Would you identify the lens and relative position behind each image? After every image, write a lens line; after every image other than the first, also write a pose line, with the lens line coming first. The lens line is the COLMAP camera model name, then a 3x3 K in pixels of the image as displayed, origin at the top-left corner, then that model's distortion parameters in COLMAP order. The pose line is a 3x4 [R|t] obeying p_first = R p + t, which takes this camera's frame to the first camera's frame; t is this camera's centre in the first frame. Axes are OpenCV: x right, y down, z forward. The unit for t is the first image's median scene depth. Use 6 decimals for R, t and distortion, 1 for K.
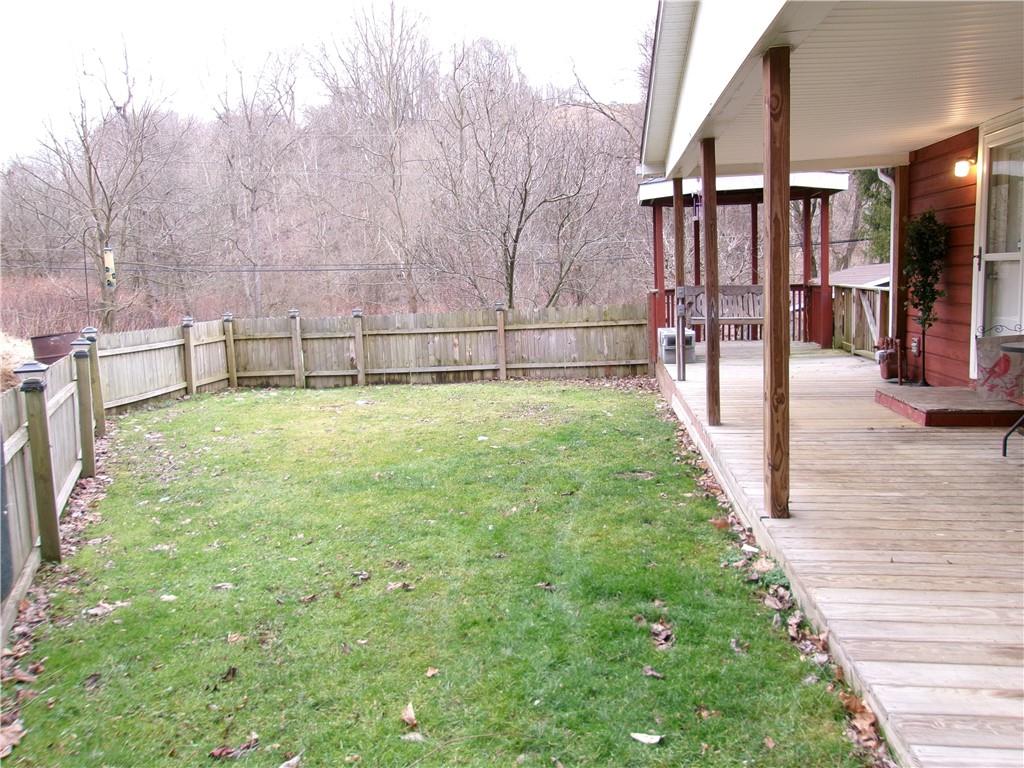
lens RADIAL K [[842.1, 0, 514.1], [0, 842.1, 380.2], [0, 0, 1]] dist [0.055009, 0.018205]
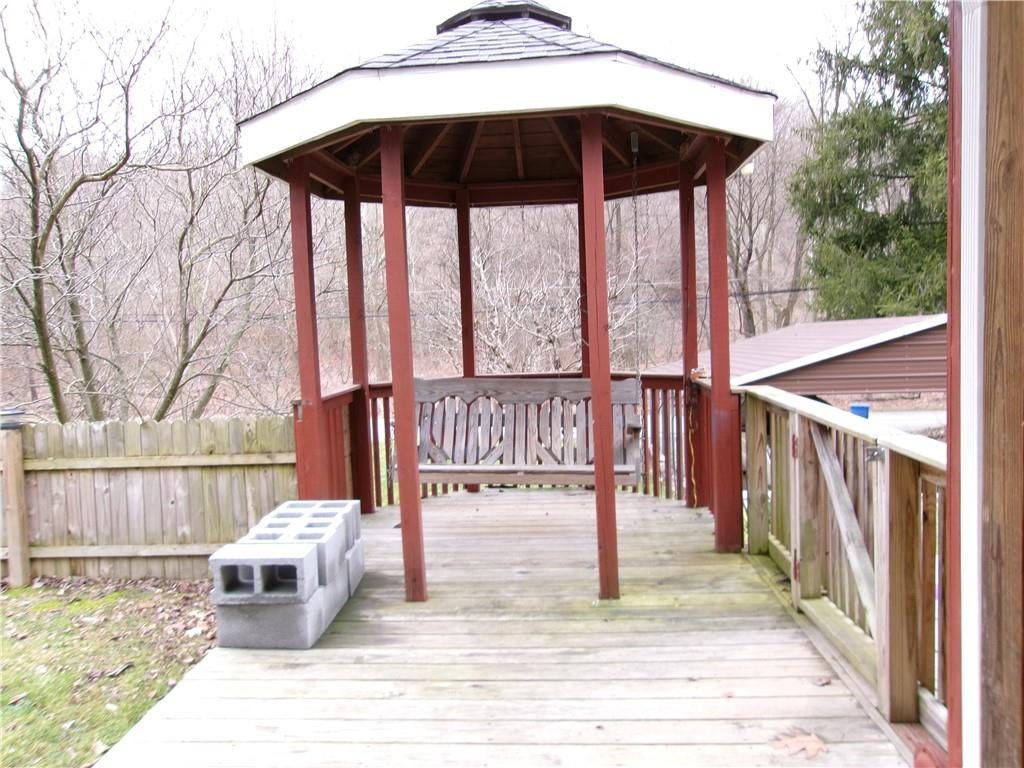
lens RADIAL K [[842.1, 0, 511.5], [0, 842.1, 385.1], [0, 0, 1]] dist [0.055009, 0.018205]
pose [[0.998509, 0.004361, 0.054418, 0.218735], [-0.001573, 0.998689, -0.051168, -0.082786], [-0.054570, 0.051006, 0.997206, 0.544173]]
